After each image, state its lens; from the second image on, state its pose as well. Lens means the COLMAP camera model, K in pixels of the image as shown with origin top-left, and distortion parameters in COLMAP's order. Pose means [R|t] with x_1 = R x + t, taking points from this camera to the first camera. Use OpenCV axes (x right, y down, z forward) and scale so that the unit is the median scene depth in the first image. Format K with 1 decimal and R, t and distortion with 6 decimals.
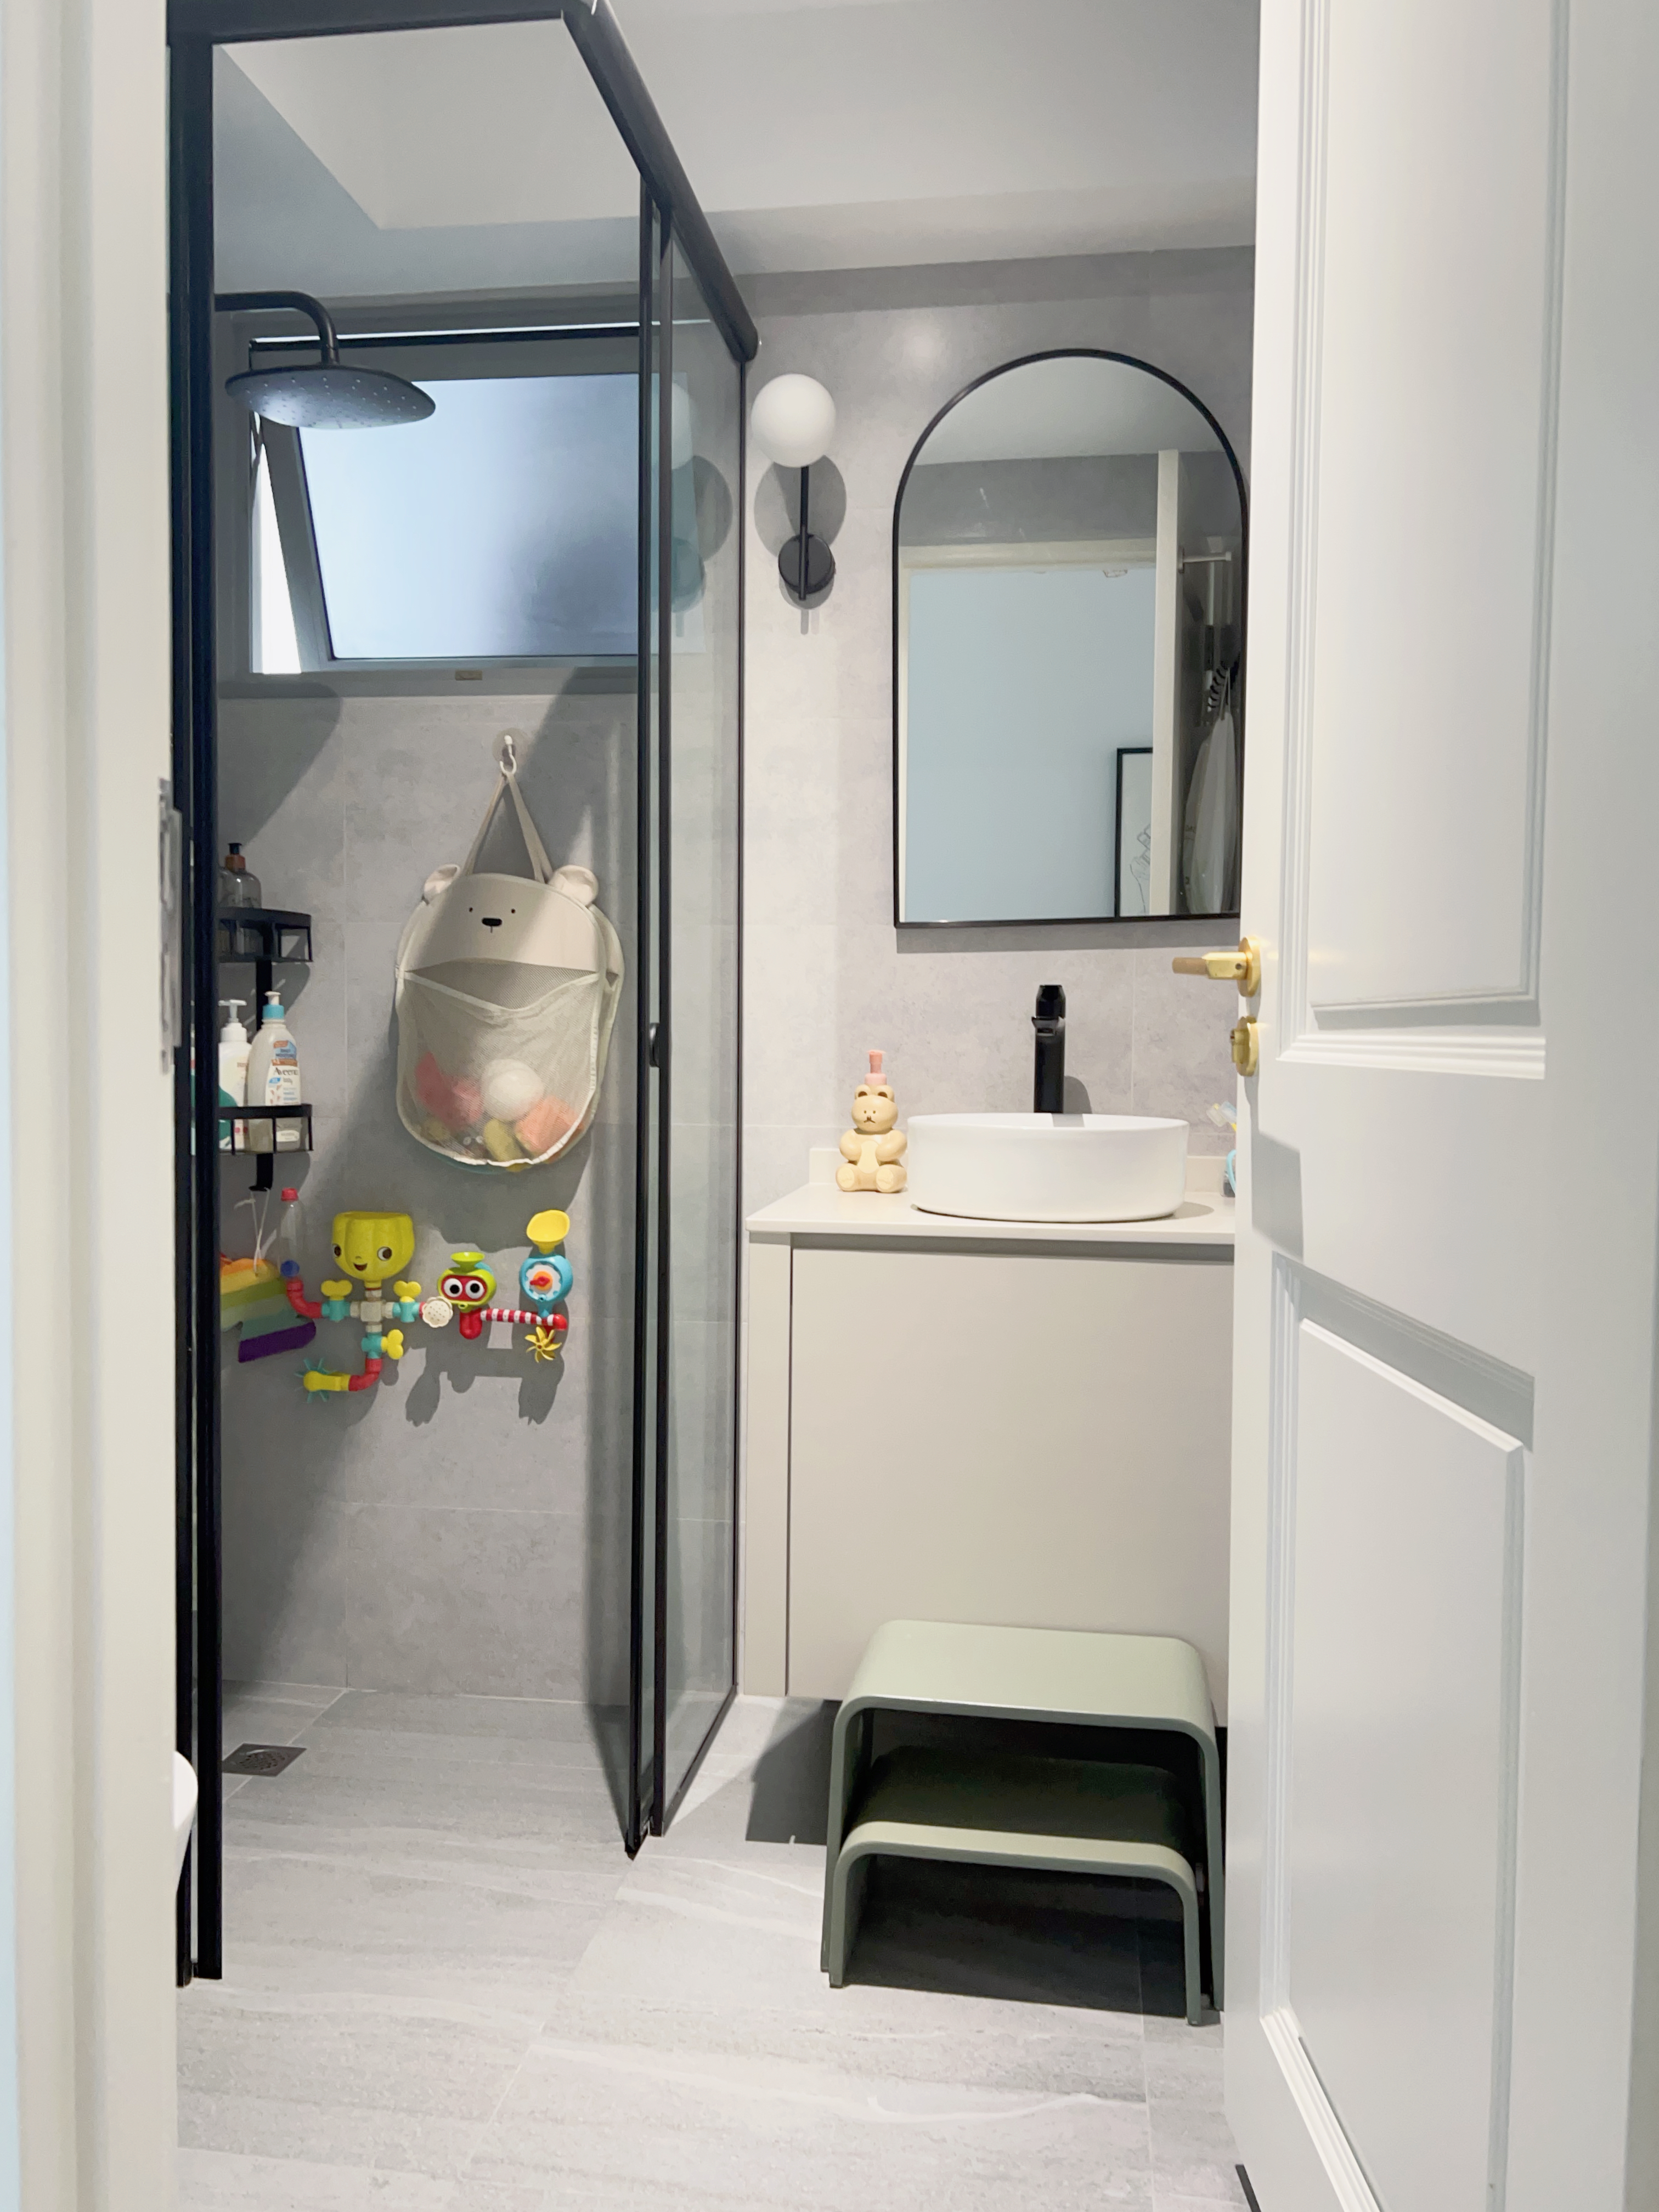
lens RADIAL K [[1733.3, 0, 829.5], [0, 1733.3, 1106.0], [0, 0, 1]] dist [0.070924, -0.107620]
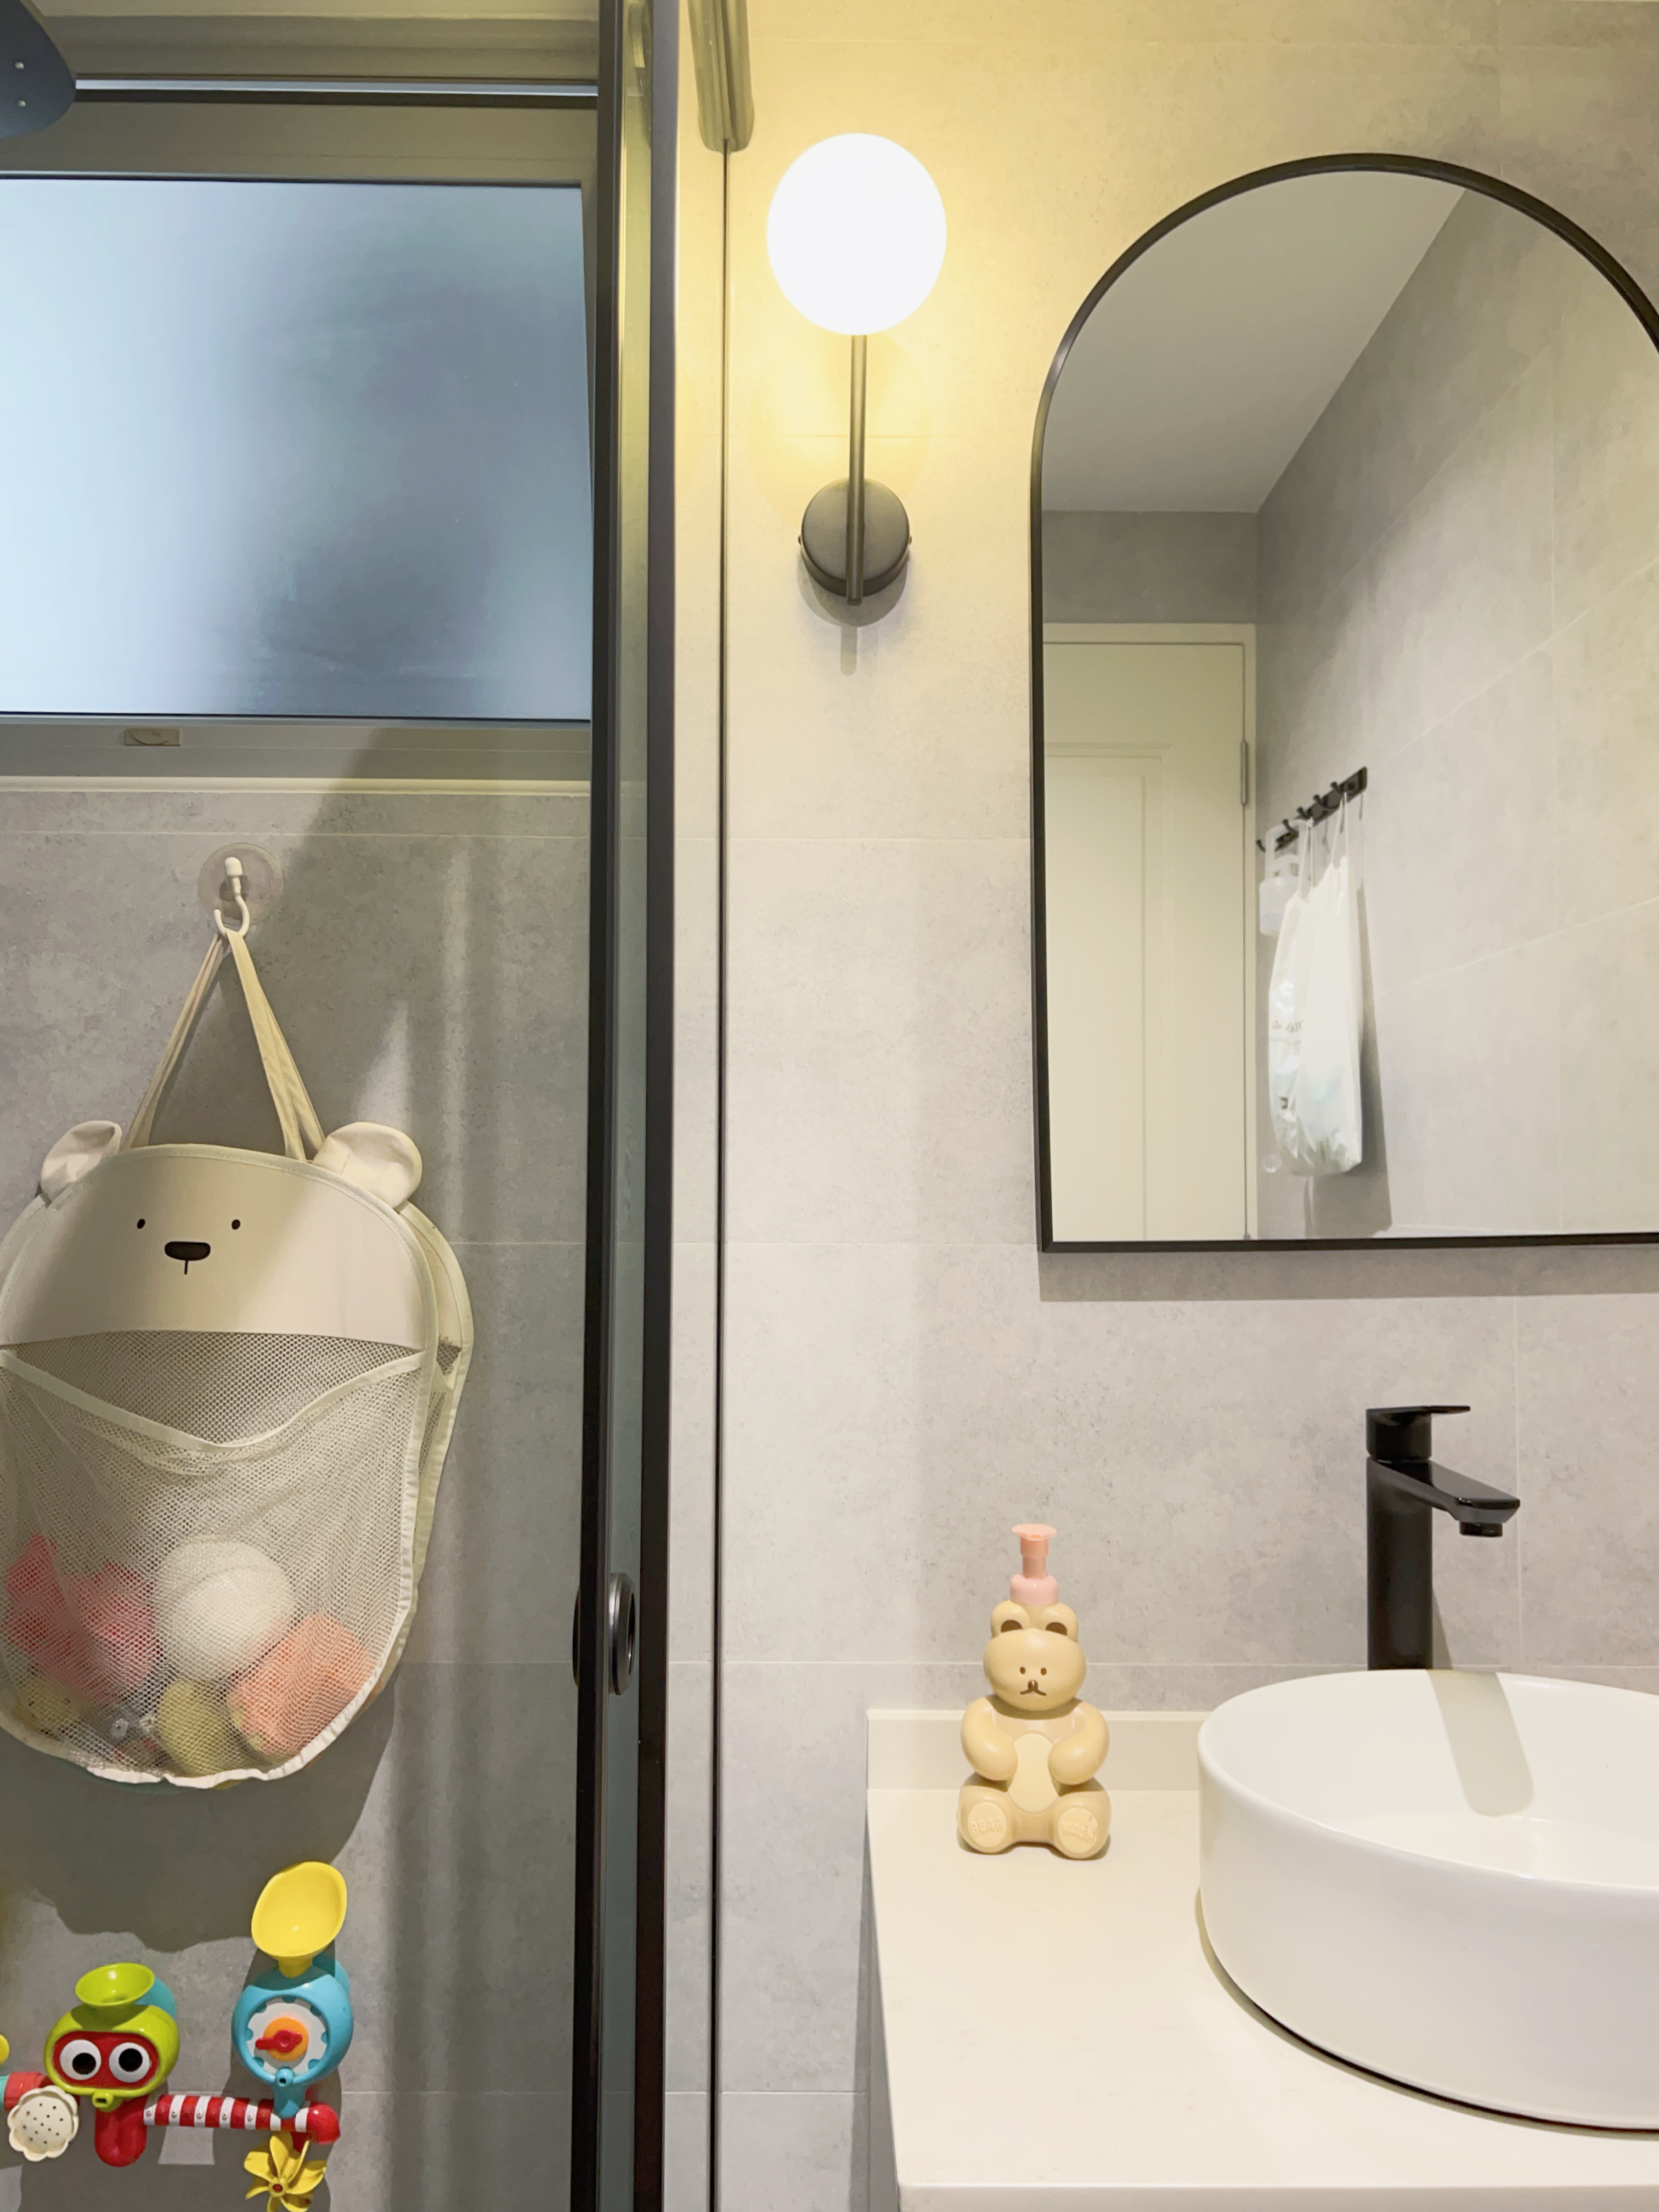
lens RADIAL K [[1733.3, 0, 829.5], [0, 1733.3, 1106.0], [0, 0, 1]] dist [0.070924, -0.107620]
pose [[0.989031, 0.001479, 0.147698, -0.092047], [0.012770, 0.995350, -0.095475, -0.095150], [-0.147153, 0.096314, 0.984413, 0.502739]]
